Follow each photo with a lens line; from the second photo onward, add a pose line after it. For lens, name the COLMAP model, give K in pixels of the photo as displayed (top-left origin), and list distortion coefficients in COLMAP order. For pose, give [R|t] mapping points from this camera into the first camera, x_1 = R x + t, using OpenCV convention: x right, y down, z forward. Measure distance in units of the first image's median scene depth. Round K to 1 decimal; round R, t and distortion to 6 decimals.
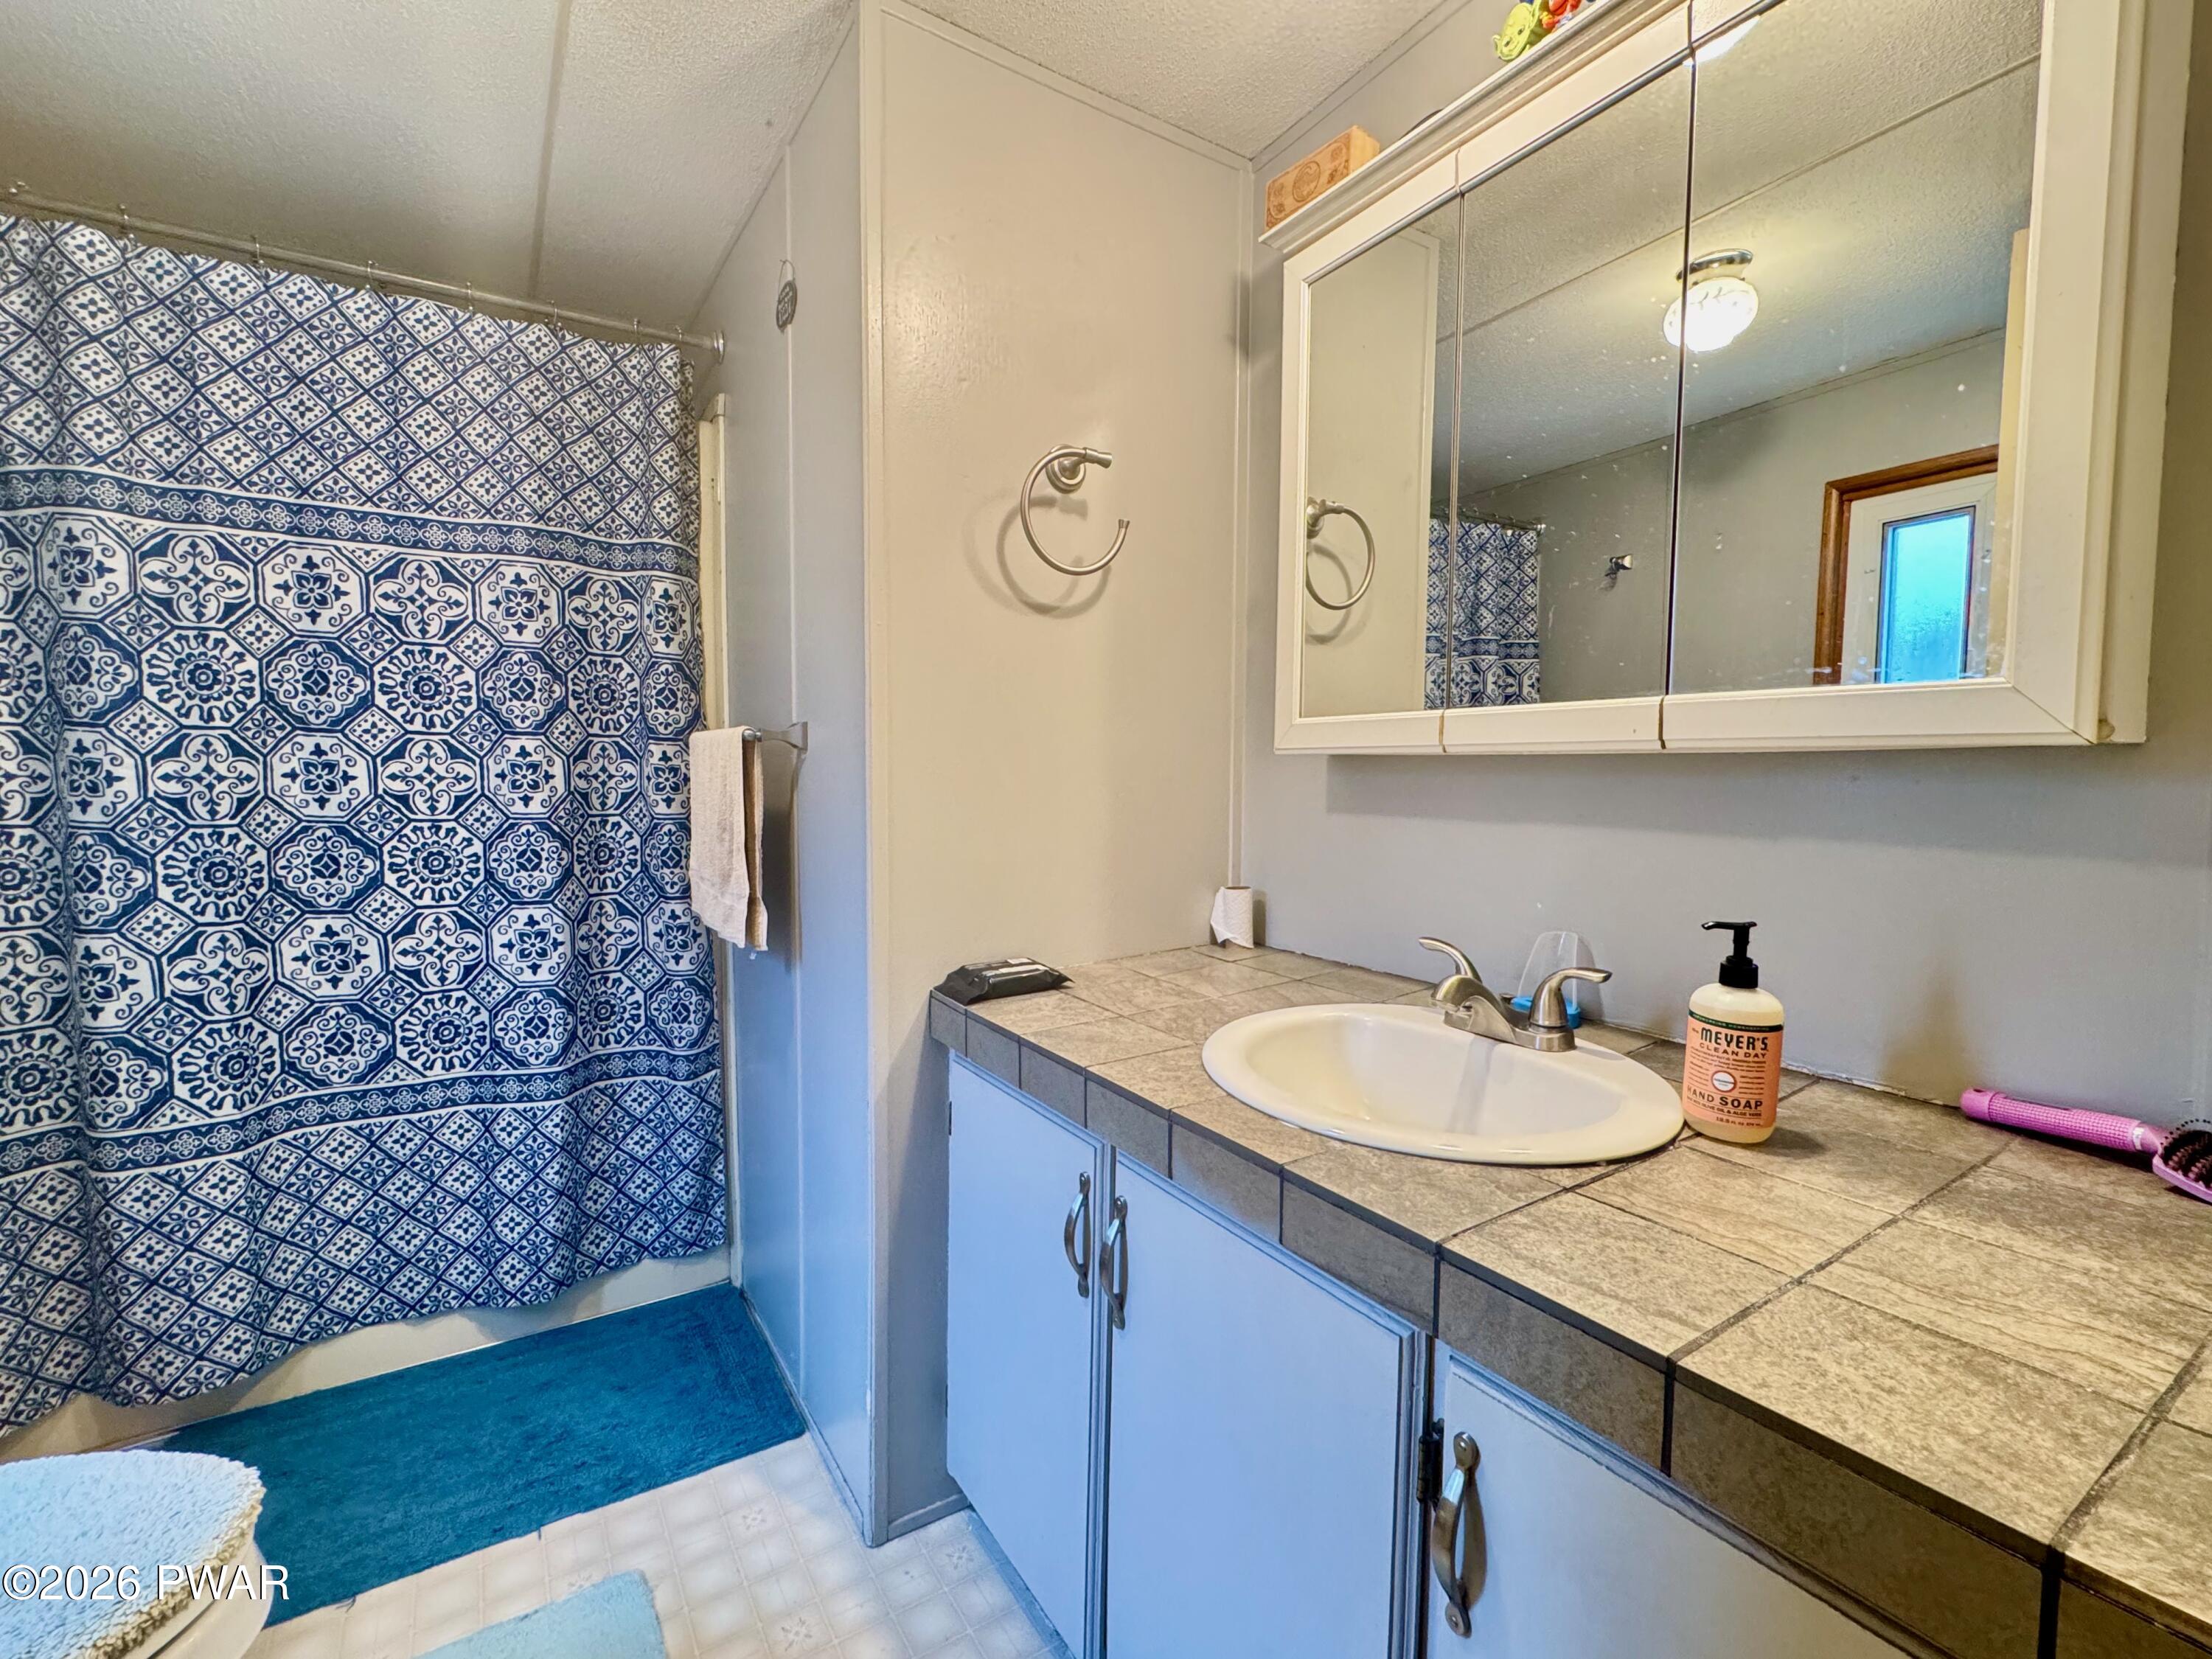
lens RADIAL K [[972.7, 0, 1103.4], [0, 972.7, 830.1], [0, 0, 1]] dist [-0.000258, -0.000390]
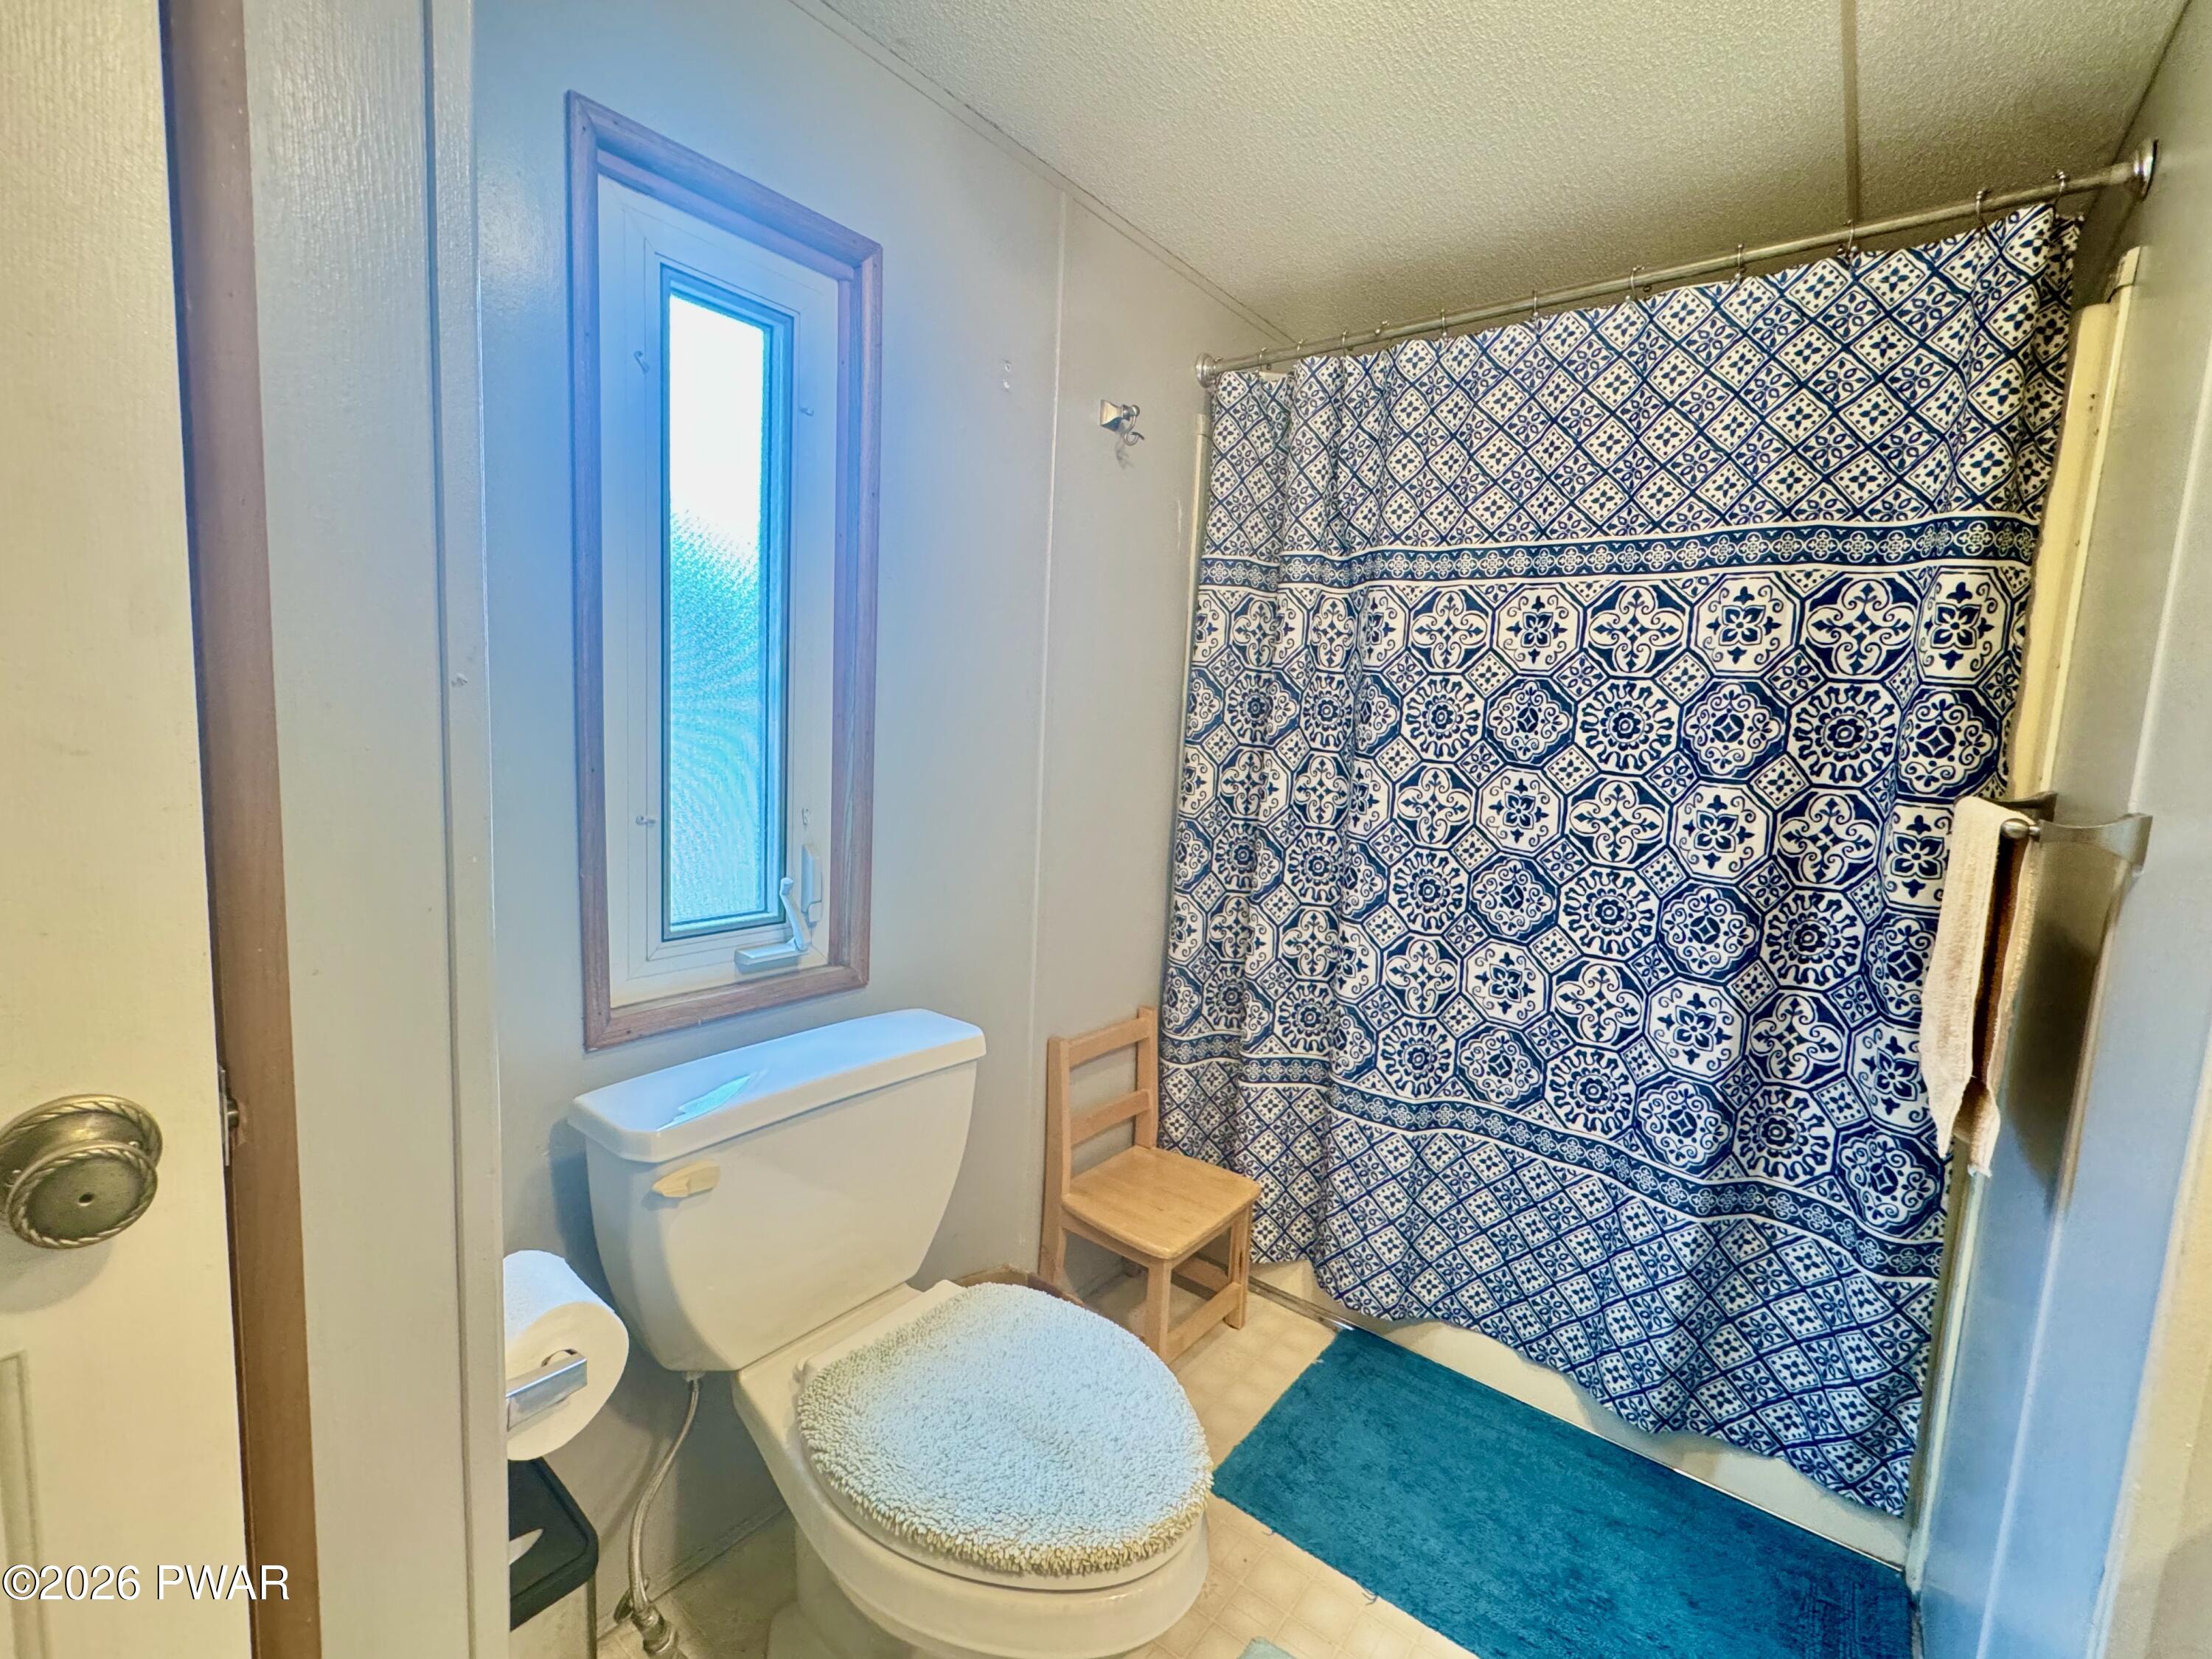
lens RADIAL K [[972.7, 0, 1106.1], [0, 972.7, 827.5], [0, 0, 1]] dist [-0.000258, -0.000390]
pose [[0.328035, 0.126947, -0.936097, 0.016039], [-0.104996, 0.989689, 0.097422, -0.086201], [0.938813, 0.066329, 0.337981, 0.227363]]
